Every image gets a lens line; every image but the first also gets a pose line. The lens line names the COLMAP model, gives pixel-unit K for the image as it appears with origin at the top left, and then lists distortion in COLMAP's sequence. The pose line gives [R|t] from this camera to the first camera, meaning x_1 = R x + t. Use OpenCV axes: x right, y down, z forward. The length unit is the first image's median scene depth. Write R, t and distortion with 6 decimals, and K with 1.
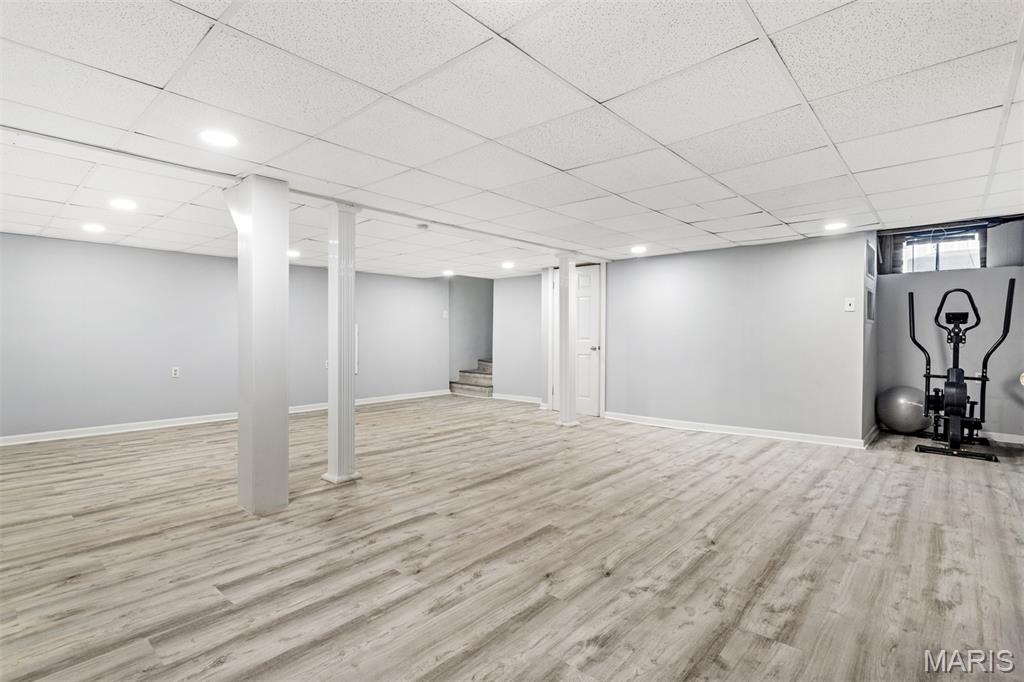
lens RADIAL K [[493.2, 0, 490.0], [0, 493.2, 338.5], [0, 0, 1]] dist [-0.001422, 0.004417]
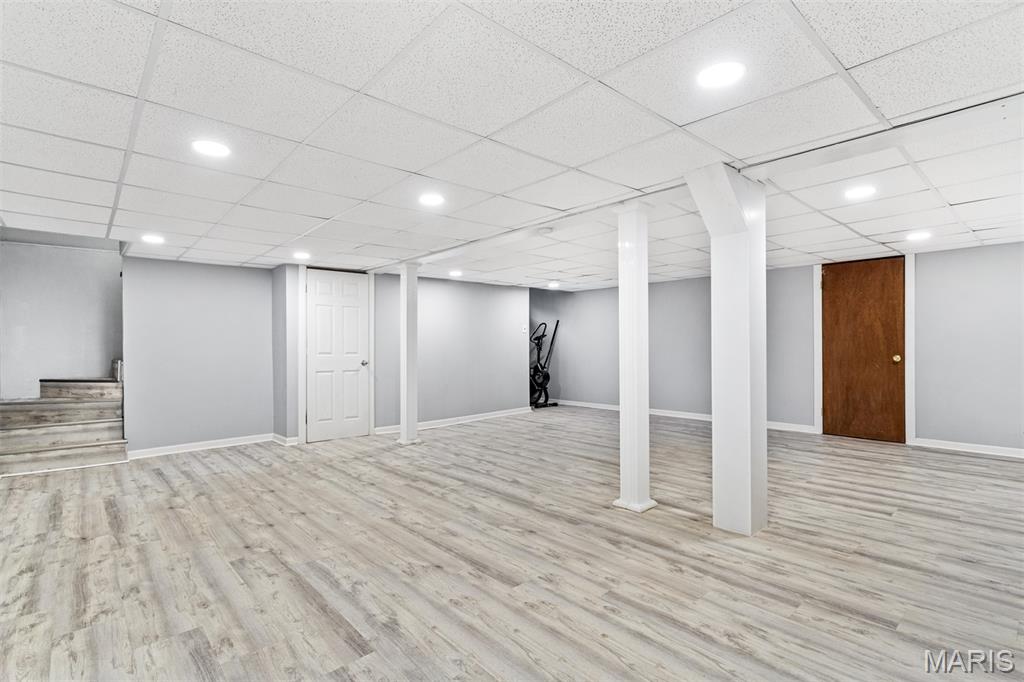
lens RADIAL K [[493.2, 0, 498.9], [0, 493.2, 344.8], [0, 0, 1]] dist [-0.001422, 0.004417]
pose [[0.096375, 0.002848, 0.995341, -1.649467], [0.015556, 0.999869, -0.004367, -0.015943], [-0.995224, 0.015904, 0.096318, 1.553233]]
